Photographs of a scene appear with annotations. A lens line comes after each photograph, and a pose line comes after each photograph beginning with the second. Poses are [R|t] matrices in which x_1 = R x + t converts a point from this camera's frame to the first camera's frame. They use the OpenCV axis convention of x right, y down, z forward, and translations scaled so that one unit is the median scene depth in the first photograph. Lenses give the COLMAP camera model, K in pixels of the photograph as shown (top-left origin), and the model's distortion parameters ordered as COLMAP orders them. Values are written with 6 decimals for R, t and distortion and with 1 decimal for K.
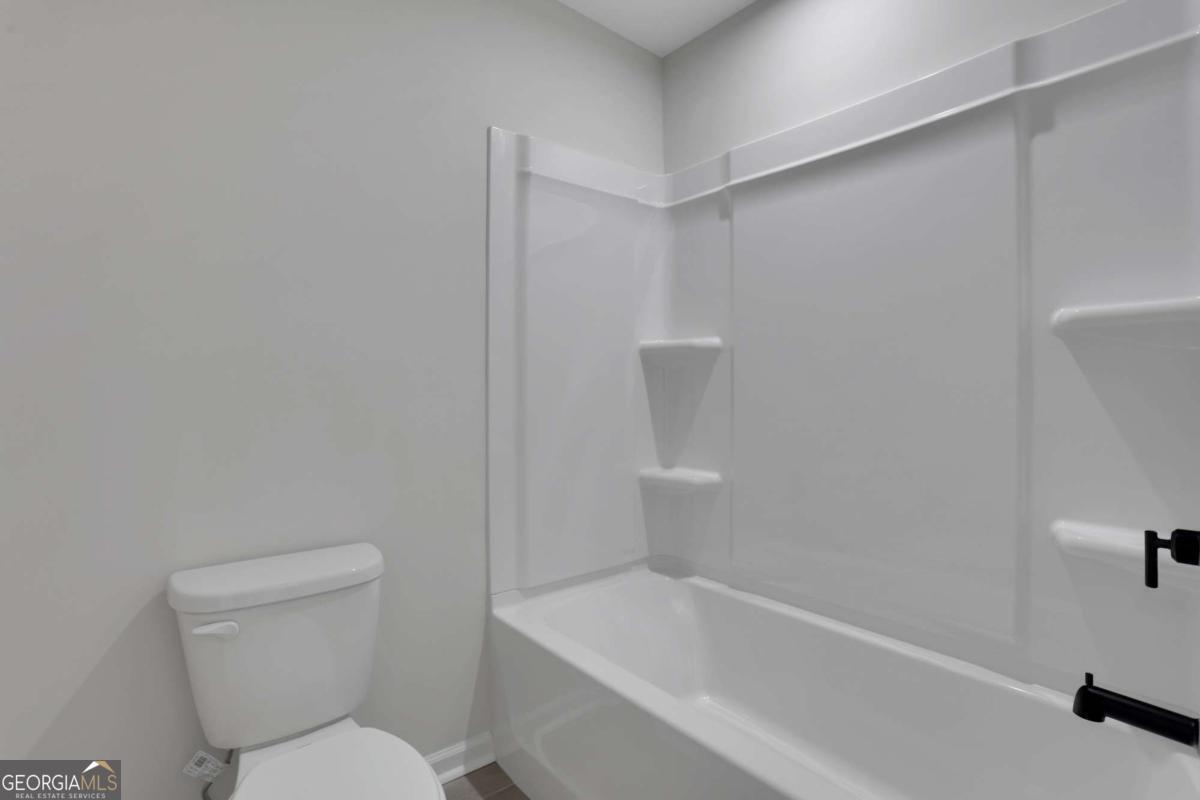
lens RADIAL K [[573.2, 0, 598.0], [0, 573.2, 388.8], [0, 0, 1]] dist [-0.062201, 0.018385]
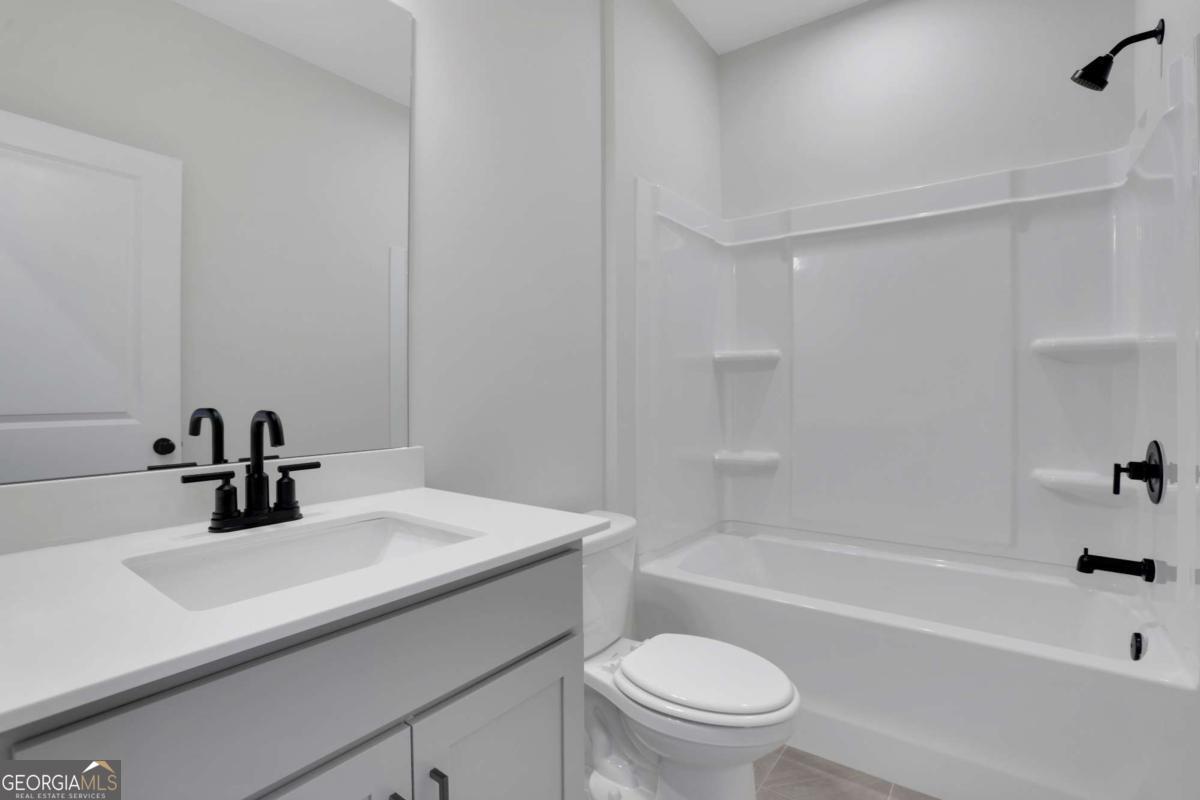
lens RADIAL K [[573.2, 0, 598.0], [0, 573.2, 388.8], [0, 0, 1]] dist [-0.062201, 0.018385]
pose [[0.968595, -0.000071, 0.248642, -0.795245], [0.001852, 0.999974, -0.006930, 0.010931], [-0.248635, 0.007172, 0.968571, -0.252069]]
